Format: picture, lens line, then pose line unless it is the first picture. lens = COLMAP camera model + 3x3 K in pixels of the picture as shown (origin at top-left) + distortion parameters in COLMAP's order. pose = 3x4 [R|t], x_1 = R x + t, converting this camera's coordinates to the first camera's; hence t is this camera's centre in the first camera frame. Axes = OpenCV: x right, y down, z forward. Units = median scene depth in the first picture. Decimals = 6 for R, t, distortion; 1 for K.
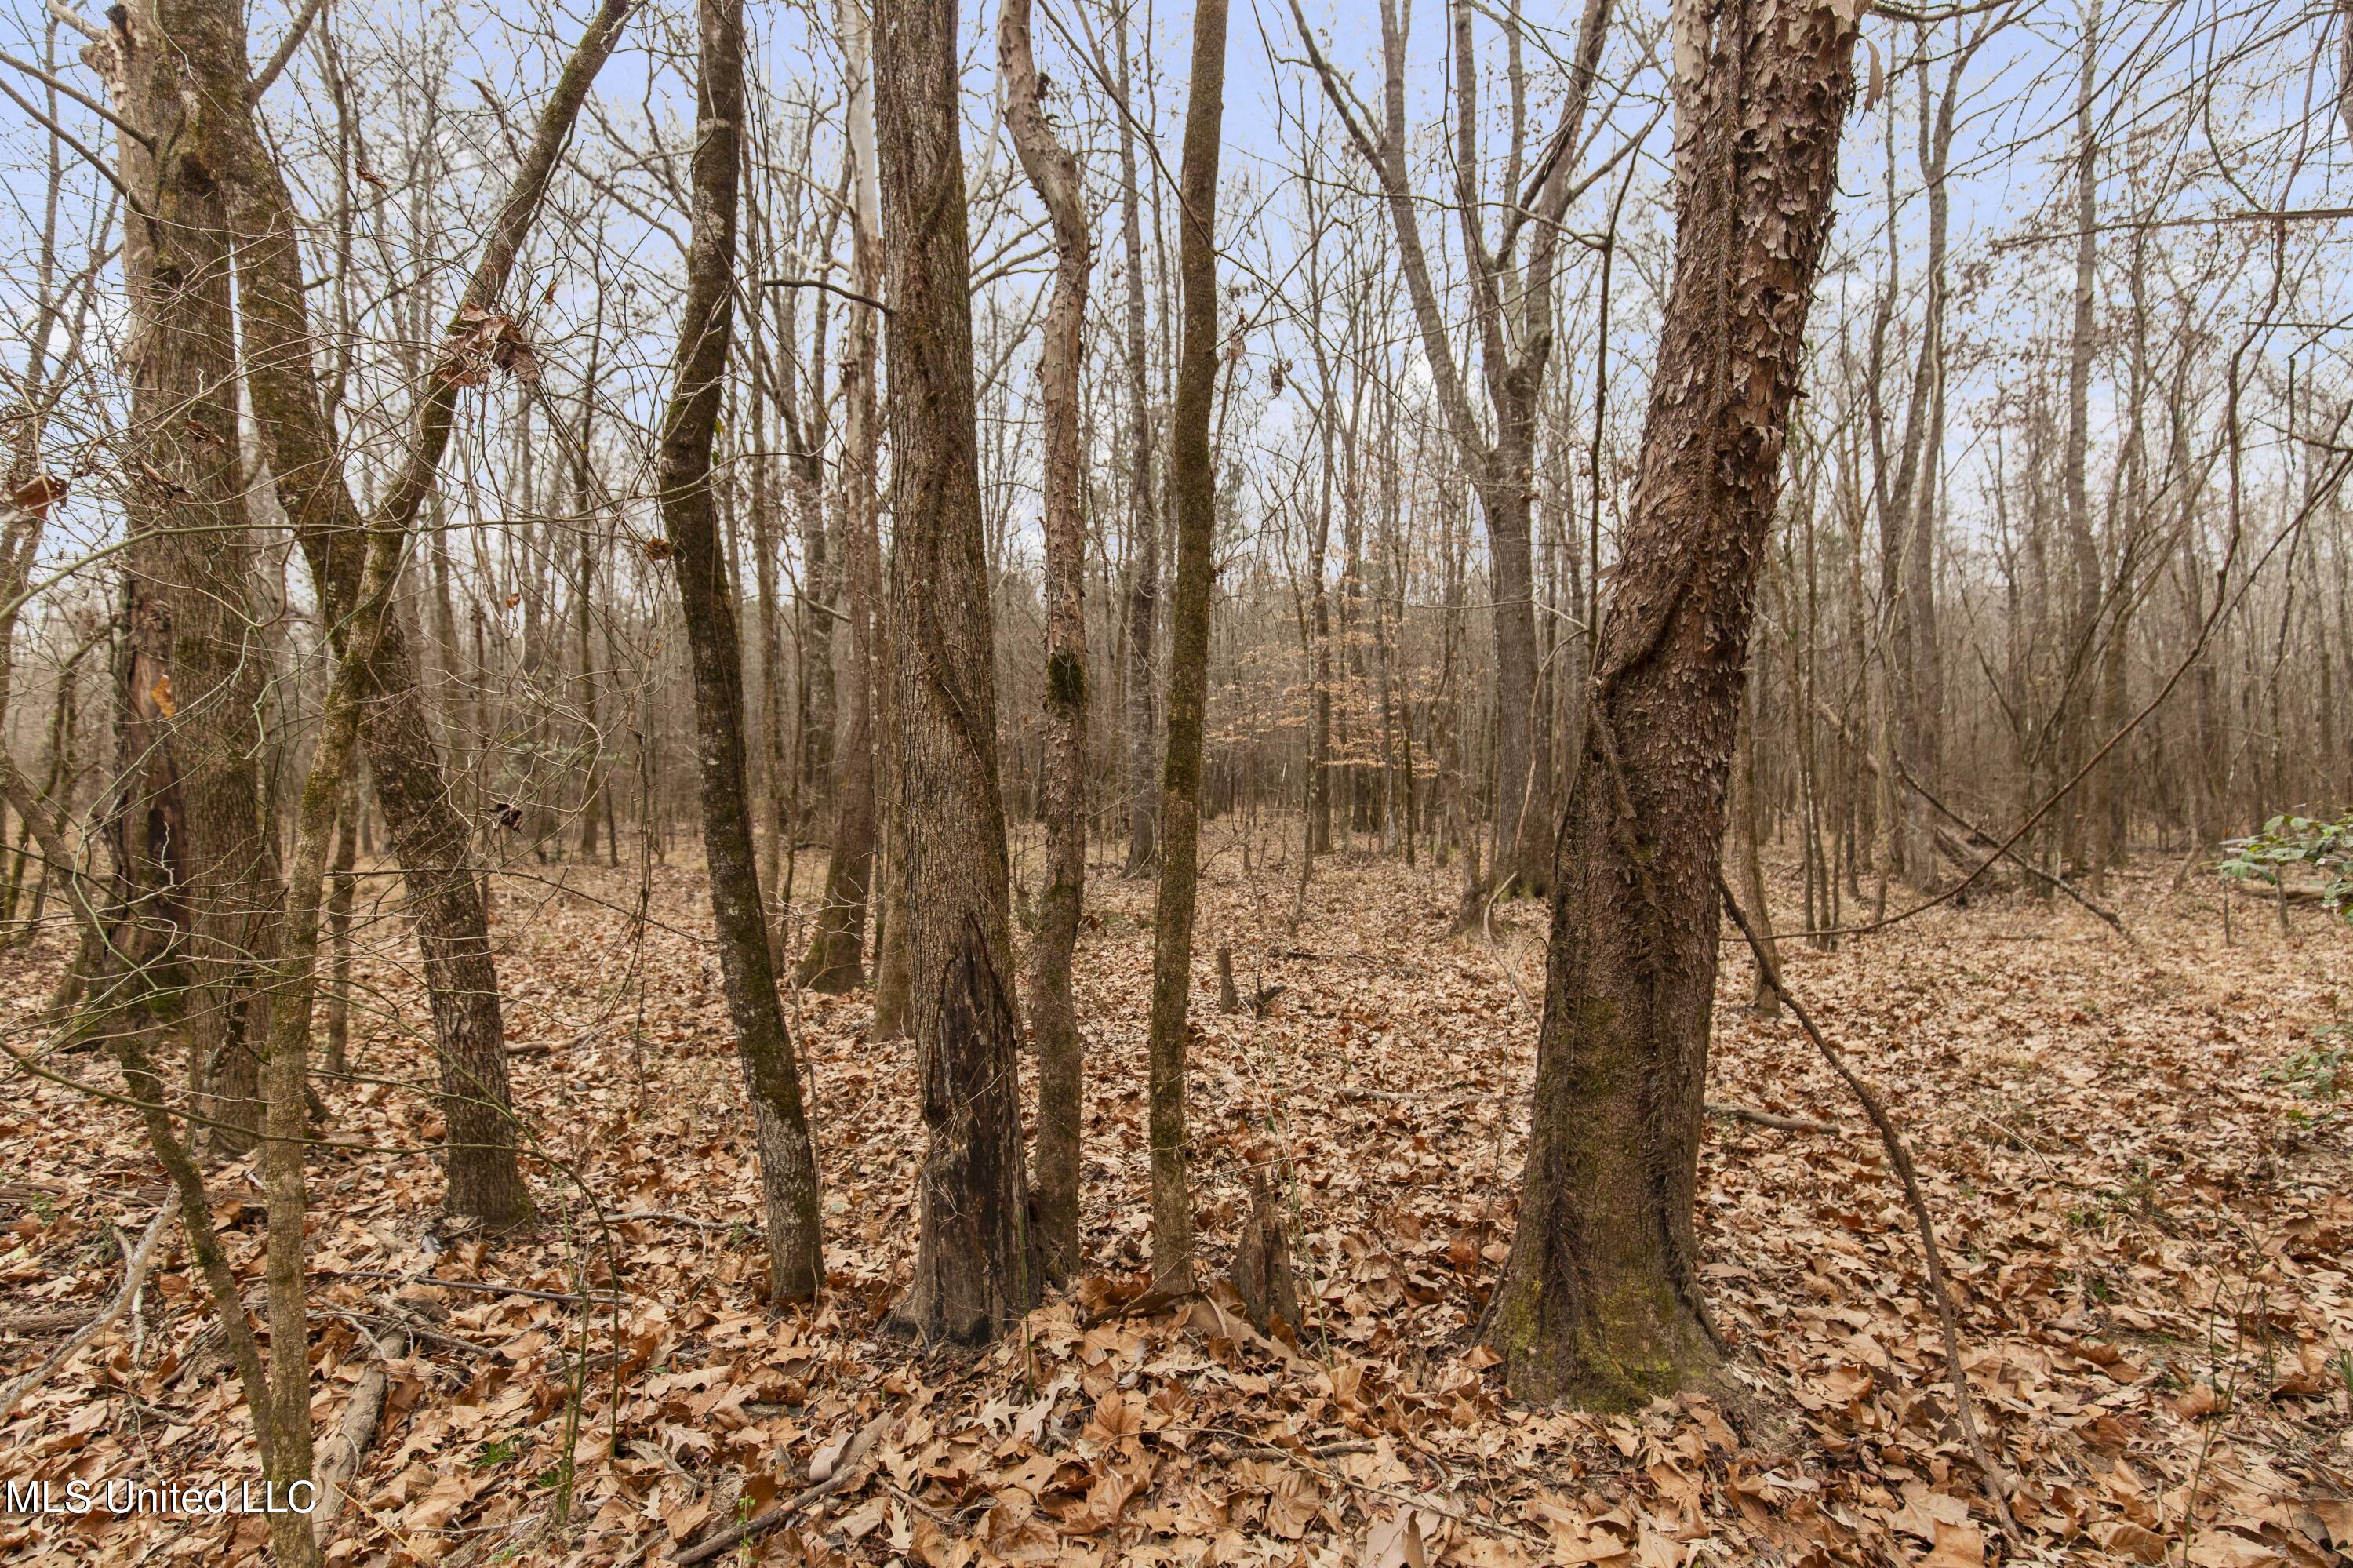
lens RADIAL K [[1039.6, 0, 1176.5], [0, 1039.6, 784.0], [0, 0, 1]] dist [-0.000715, -0.000284]
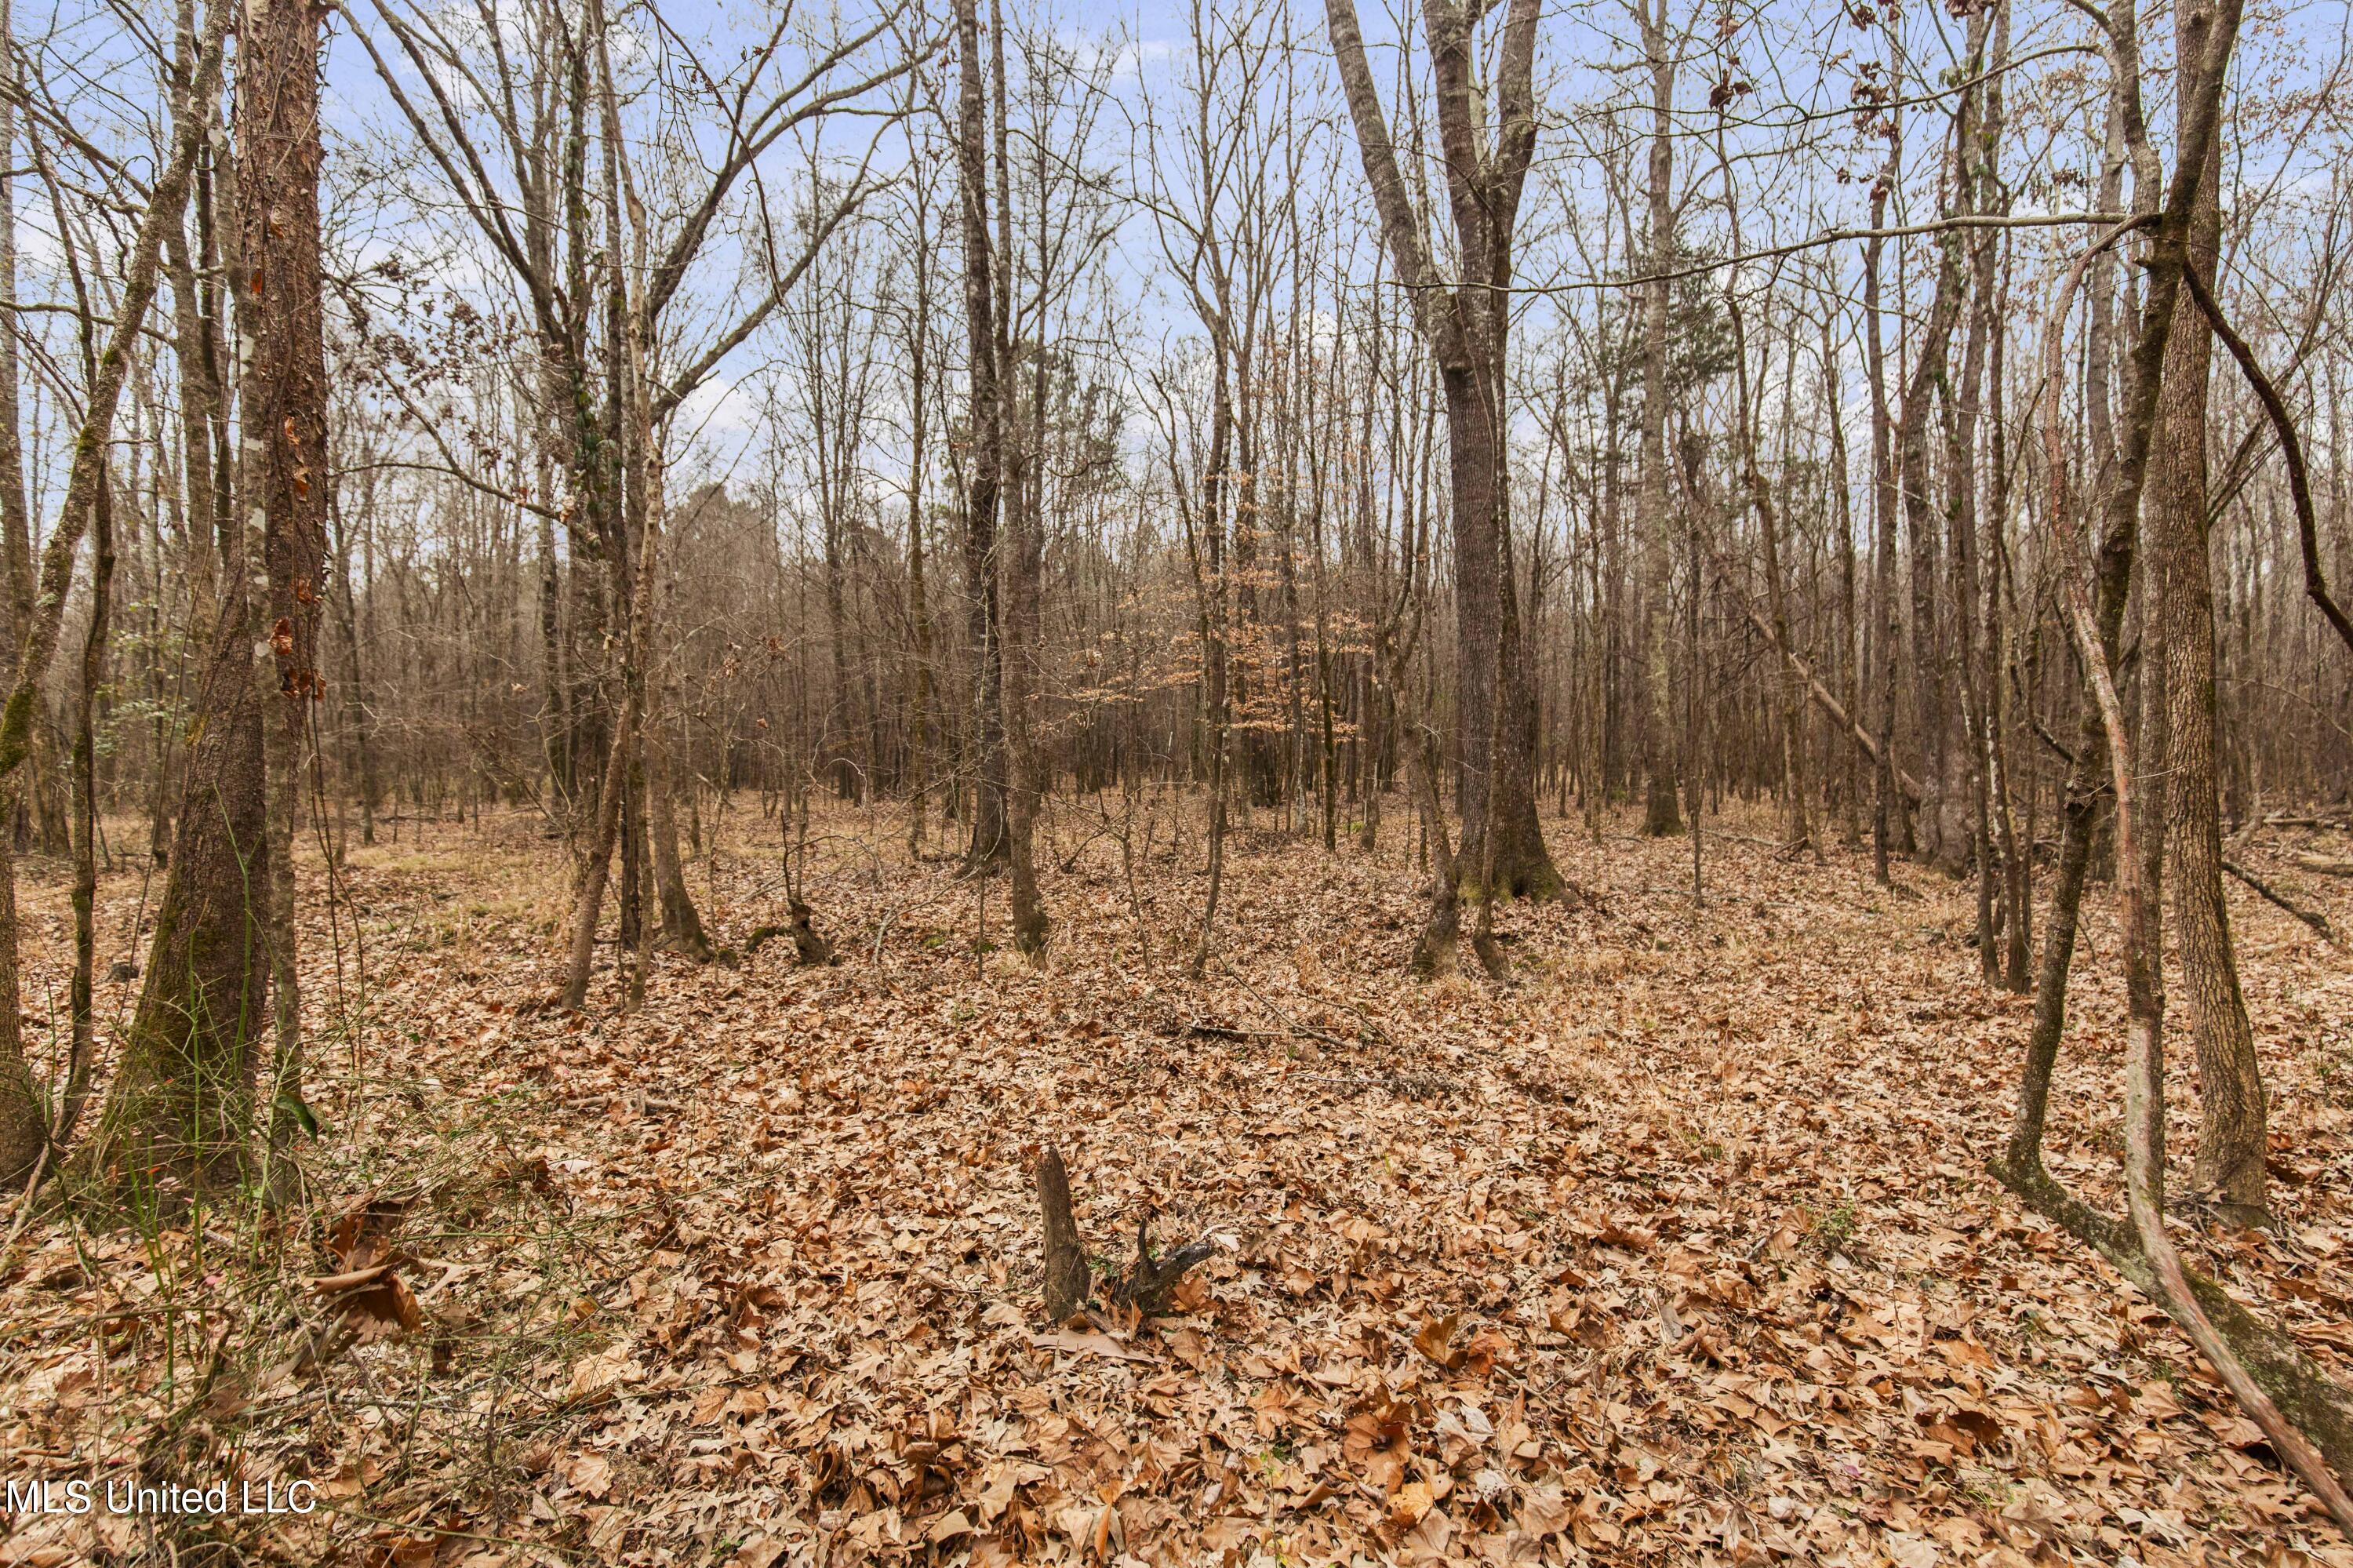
lens RADIAL K [[1039.6, 0, 1176.5], [0, 1039.6, 784.0], [0, 0, 1]] dist [-0.000715, -0.000284]
pose [[0.993826, -0.011092, 0.110398, 0.022193], [0.008207, 0.999614, 0.026549, 0.006489], [-0.110650, -0.025479, 0.993533, 0.270970]]
